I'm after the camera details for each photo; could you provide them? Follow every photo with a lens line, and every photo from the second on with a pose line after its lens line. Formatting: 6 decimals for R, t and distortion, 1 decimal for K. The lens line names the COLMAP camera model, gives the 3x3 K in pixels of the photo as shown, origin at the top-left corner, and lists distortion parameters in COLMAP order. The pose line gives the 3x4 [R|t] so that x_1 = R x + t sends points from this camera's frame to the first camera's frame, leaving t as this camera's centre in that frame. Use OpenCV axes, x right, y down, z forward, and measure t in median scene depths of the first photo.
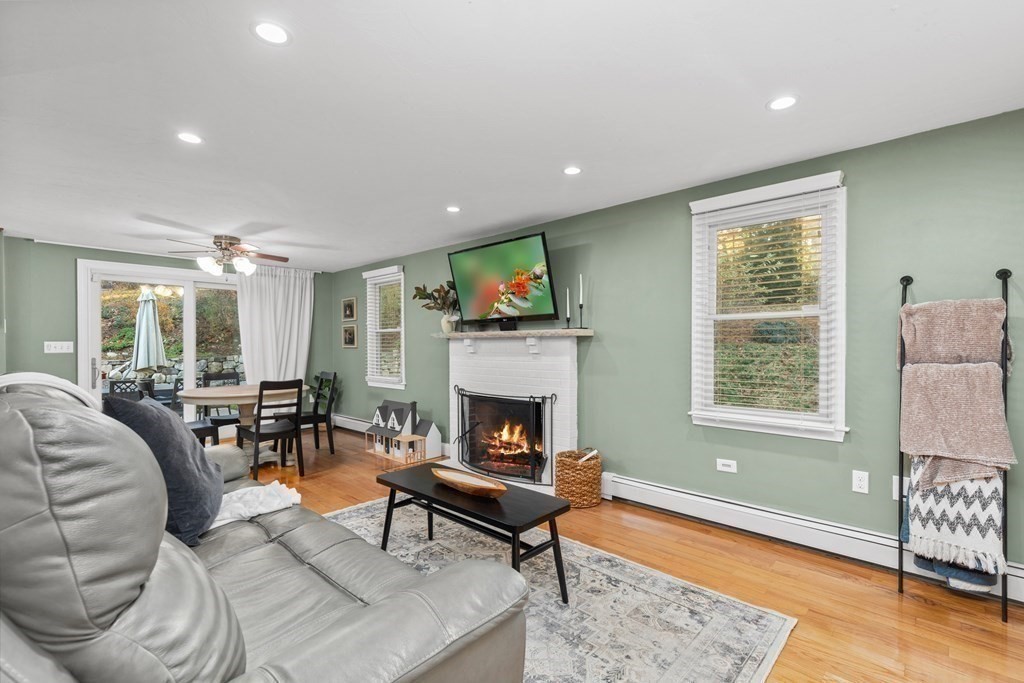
lens RADIAL K [[461.3, 0, 517.1], [0, 461.3, 348.6], [0, 0, 1]] dist [0.011622, -0.005940]
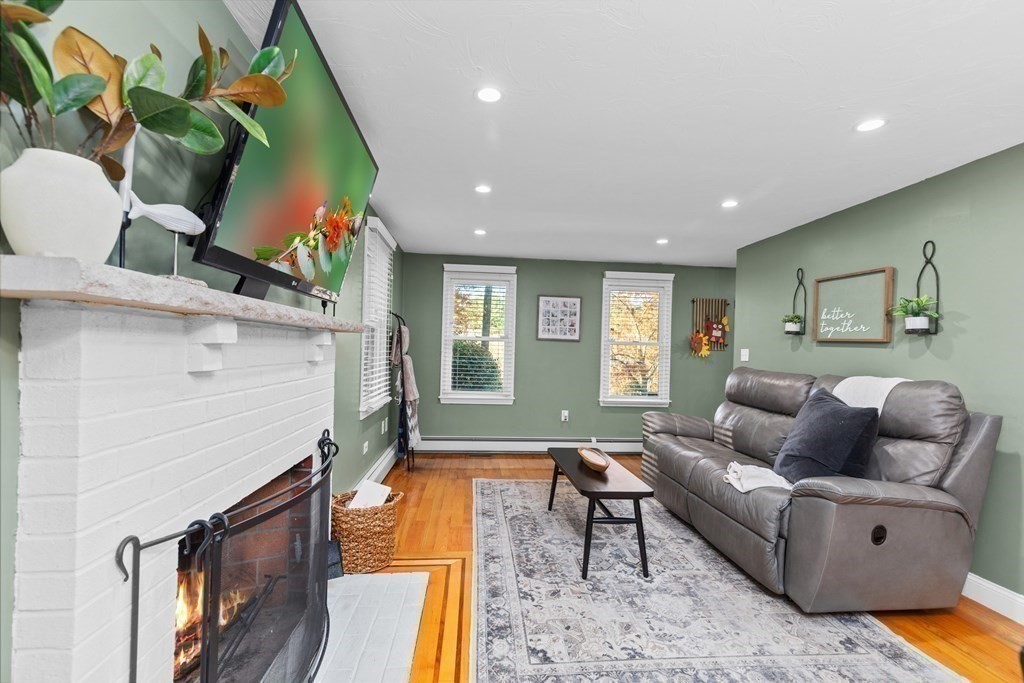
lens RADIAL K [[461.3, 0, 503.6], [0, 461.3, 344.8], [0, 0, 1]] dist [0.011622, -0.005940]
pose [[-0.735992, -0.005359, 0.676969, -0.456675], [-0.015028, 0.999852, -0.008423, -0.007862], [-0.676824, -0.016373, -0.735963, 1.212900]]
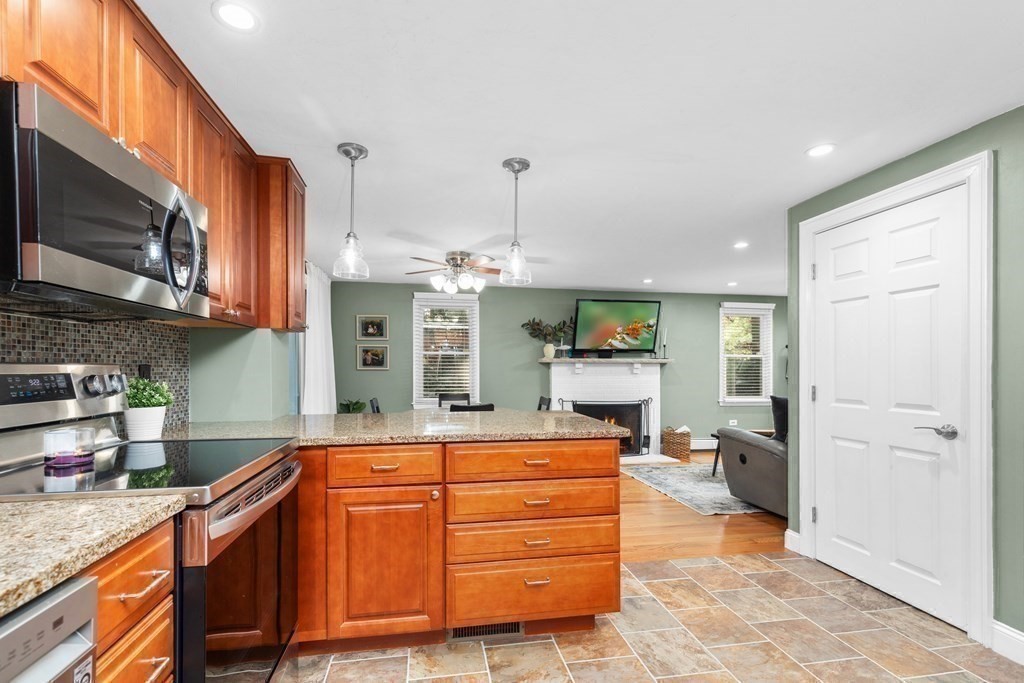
lens RADIAL K [[461.3, 0, 508.5], [0, 461.3, 378.9], [0, 0, 1]] dist [0.011622, -0.005940]
pose [[0.600078, -0.012000, 0.799852, -1.463539], [0.000907, 0.999897, 0.014320, 0.005613], [-0.799941, -0.007868, 0.600027, 0.392943]]
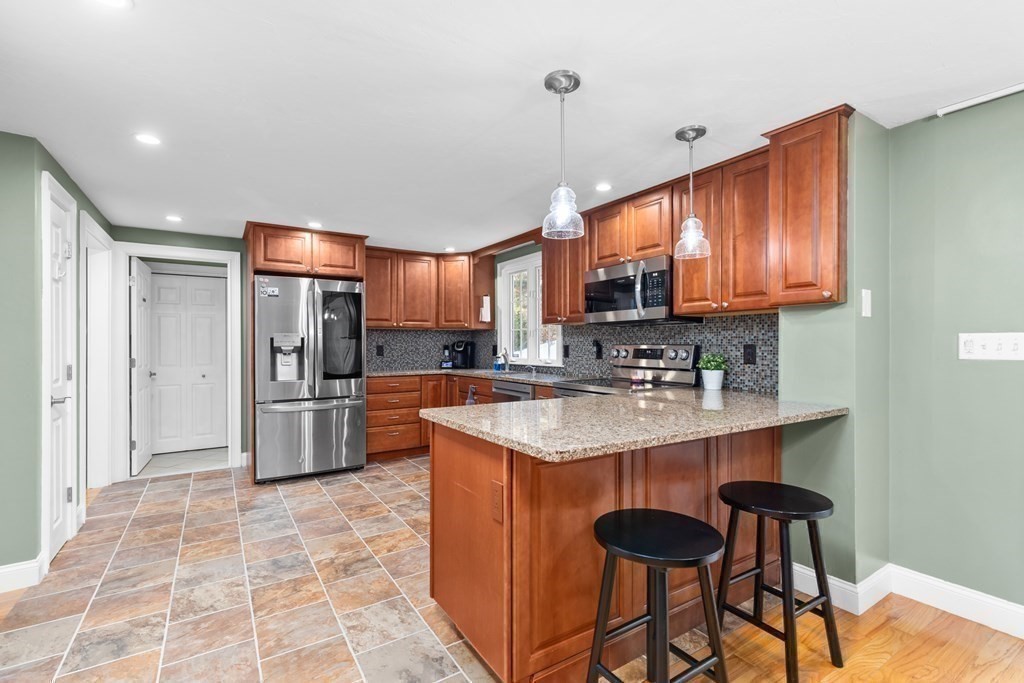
lens RADIAL K [[461.3, 0, 530.0], [0, 461.3, 344.4], [0, 0, 1]] dist [0.011622, -0.005940]
pose [[-0.207396, 0.009077, -0.978215, -0.552455], [-0.004502, 0.999938, 0.010234, -0.008390], [0.978247, 0.006526, -0.207342, 0.791983]]
